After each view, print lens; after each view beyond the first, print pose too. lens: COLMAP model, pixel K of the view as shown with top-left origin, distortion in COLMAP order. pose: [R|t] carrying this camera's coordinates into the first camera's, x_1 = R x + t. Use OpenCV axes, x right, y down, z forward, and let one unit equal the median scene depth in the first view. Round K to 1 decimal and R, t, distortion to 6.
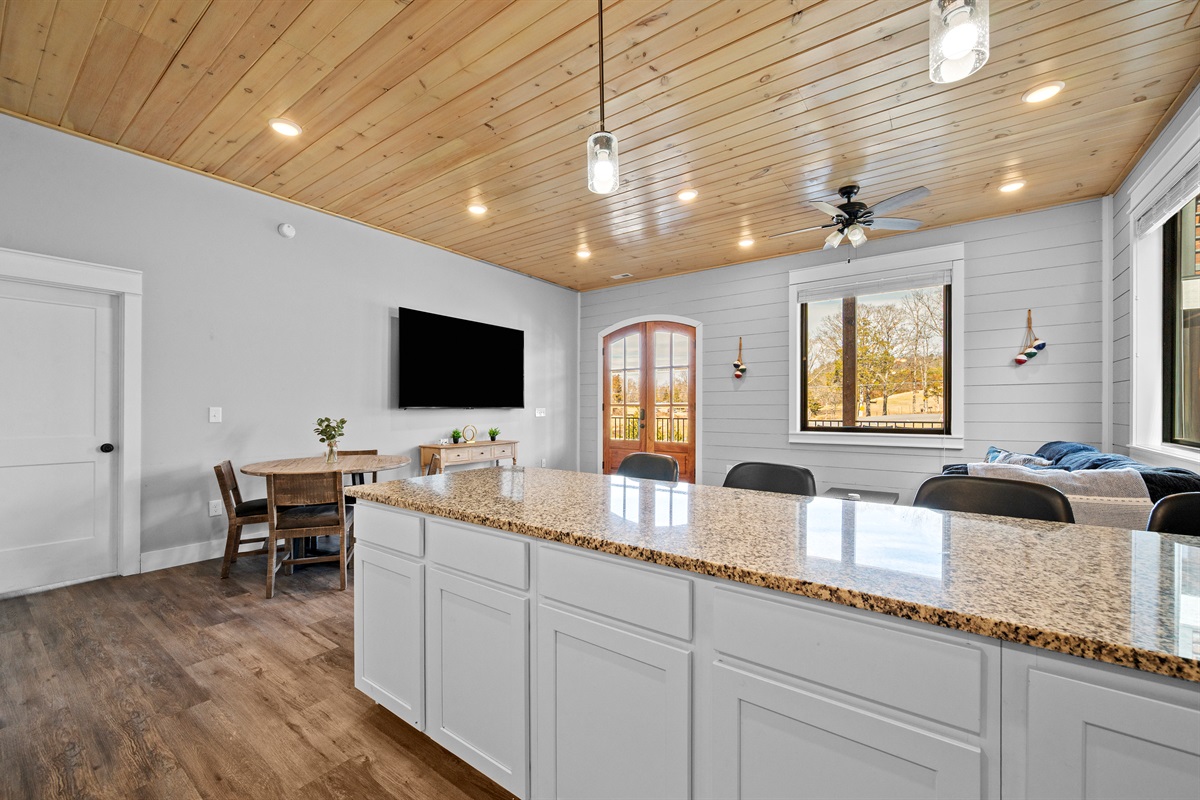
lens RADIAL K [[479.0, 0, 596.5], [0, 479.0, 407.2], [0, 0, 1]] dist [0.000614, -0.000225]
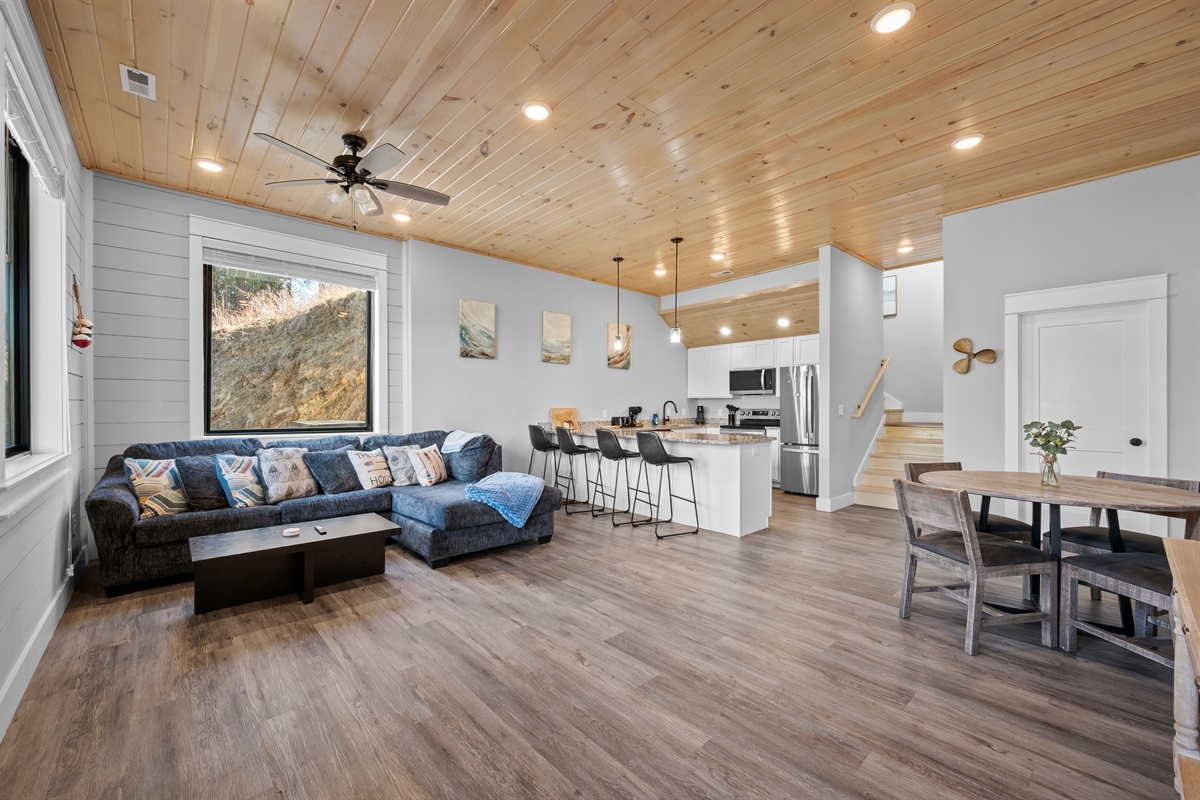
lens RADIAL K [[479.0, 0, 596.8], [0, 479.0, 403.4], [0, 0, 1]] dist [0.000614, -0.000225]
pose [[-0.979890, -0.000860, 0.199535, -0.030545], [-0.001890, 0.999986, -0.004972, 0.000389], [-0.199528, -0.005249, -0.979878, 1.247970]]
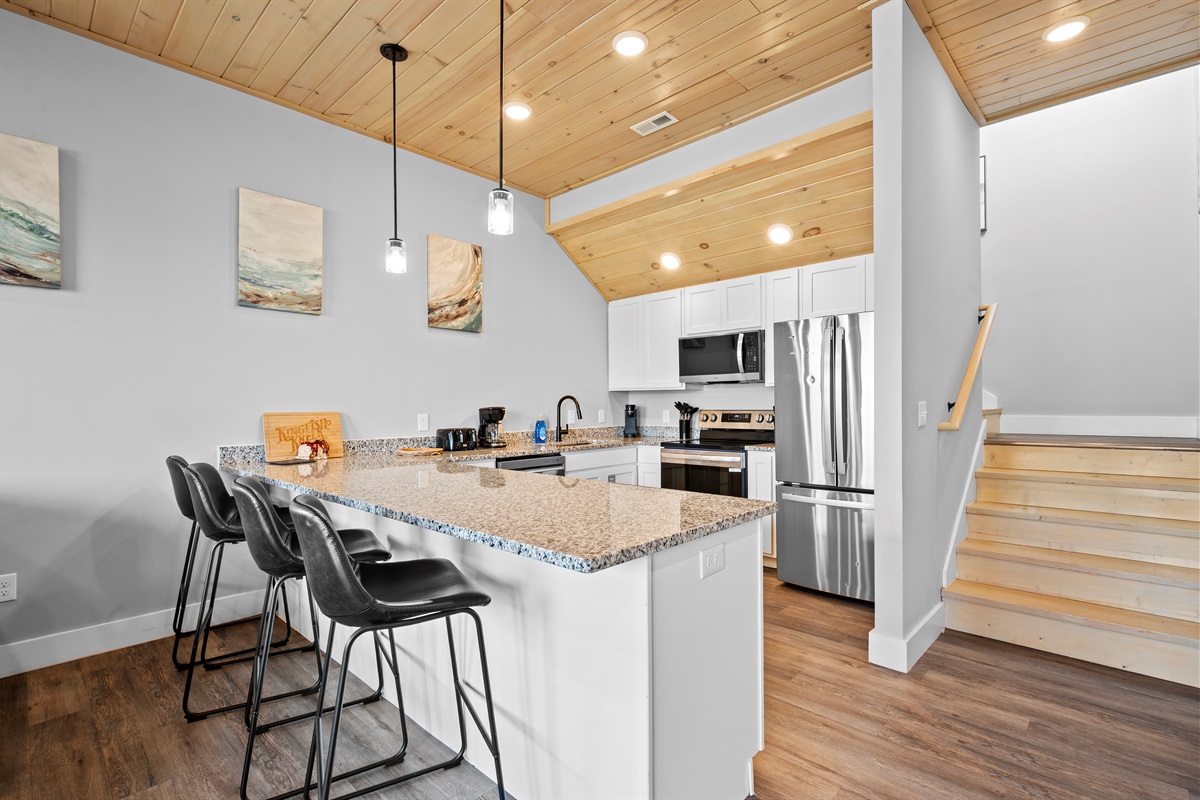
lens RADIAL K [[556.1, 0, 597.5], [0, 556.1, 403.6], [0, 0, 1]] dist [-0.001419, -0.000054]
pose [[-0.992088, 0.005404, 0.125430, -0.113202], [0.005286, 0.999985, -0.001270, -0.001047], [-0.125435, -0.000597, -0.992102, 0.669509]]
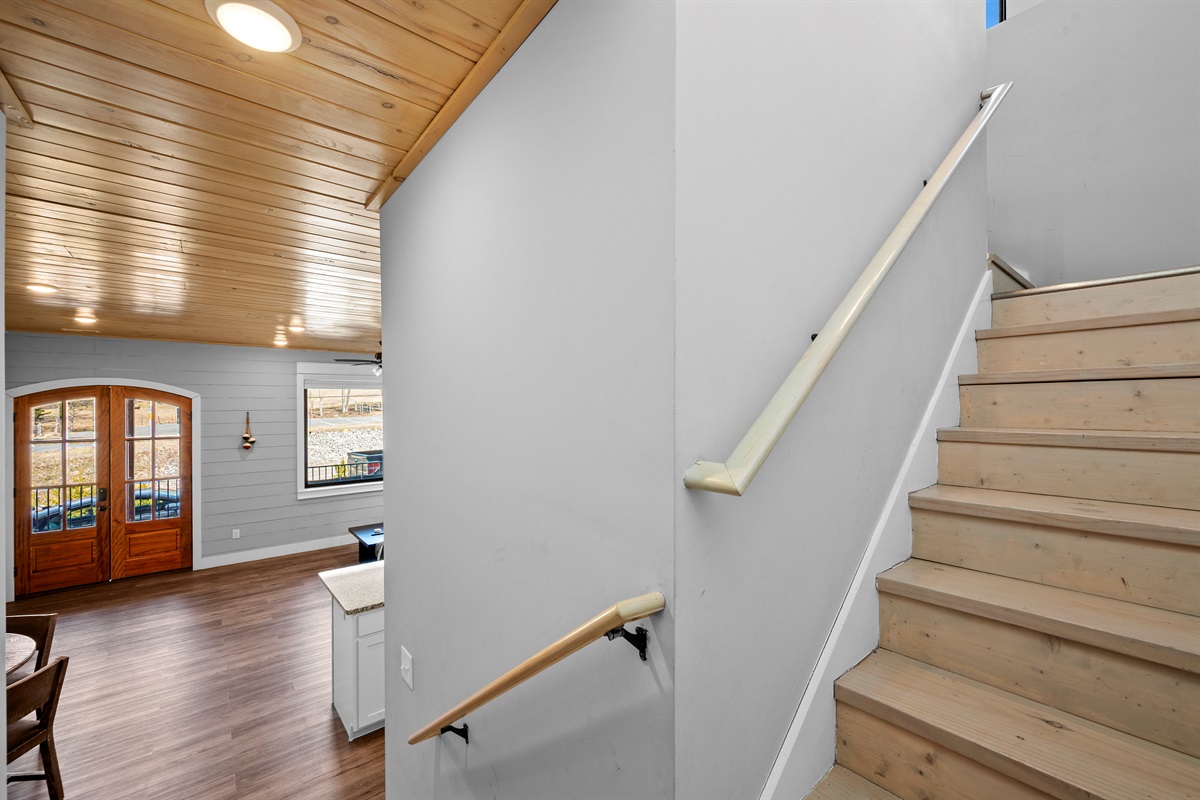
lens RADIAL K [[479.0, 0, 599.3], [0, 479.0, 407.6], [0, 0, 1]] dist [0.000614, -0.000225]
pose [[0.240560, -0.008846, 0.970594, -0.631467], [0.000828, 0.999960, 0.008909, -0.179650], [-0.970634, -0.001339, 0.240557, -0.065723]]
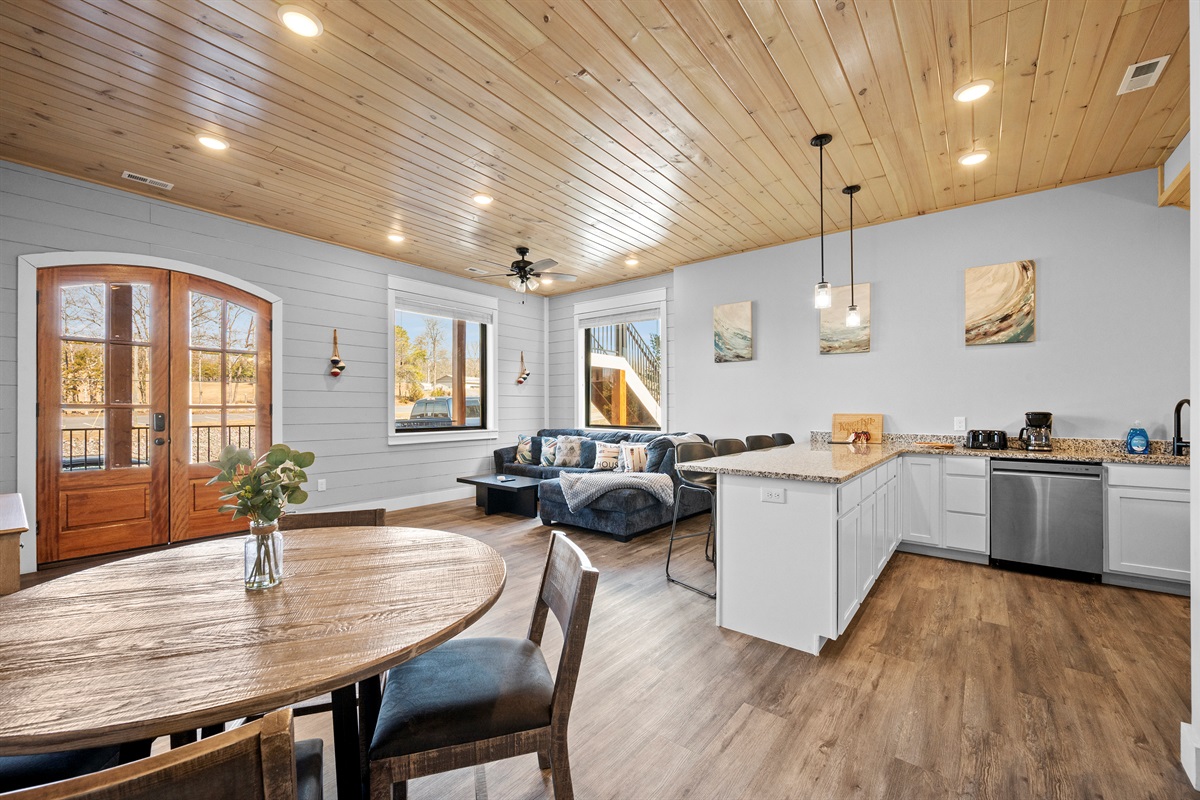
lens RADIAL K [[479.0, 0, 599.2], [0, 479.0, 408.2], [0, 0, 1]] dist [0.000614, -0.000225]
pose [[0.041515, 0.001742, 0.999136, -0.592532], [-0.000323, 0.999998, -0.001730, -0.002132], [-0.999138, -0.000251, 0.041516, 0.525913]]
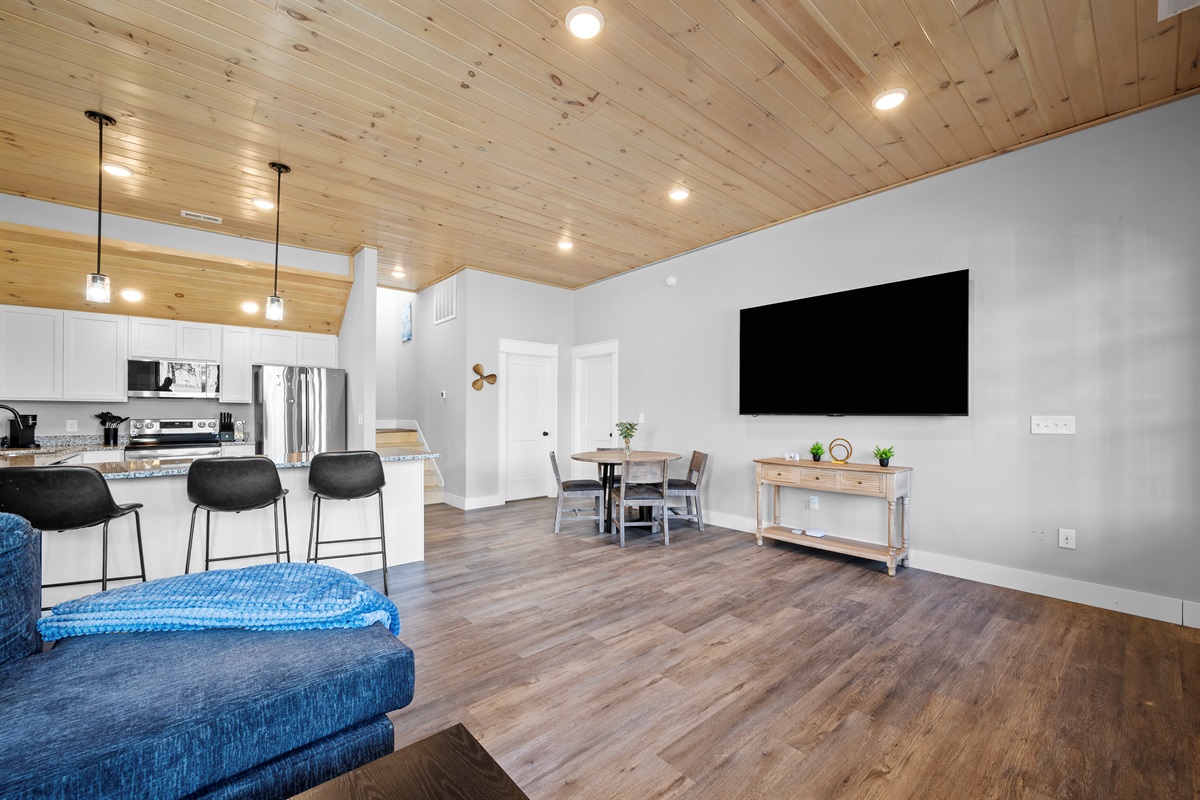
lens RADIAL K [[479.0, 0, 598.0], [0, 479.0, 408.8], [0, 0, 1]] dist [0.000614, -0.000225]
pose [[-0.223998, -0.011090, -0.974526, 0.529629], [0.001280, 0.999931, -0.011674, 0.000585], [0.974589, -0.003863, -0.223969, 0.840035]]
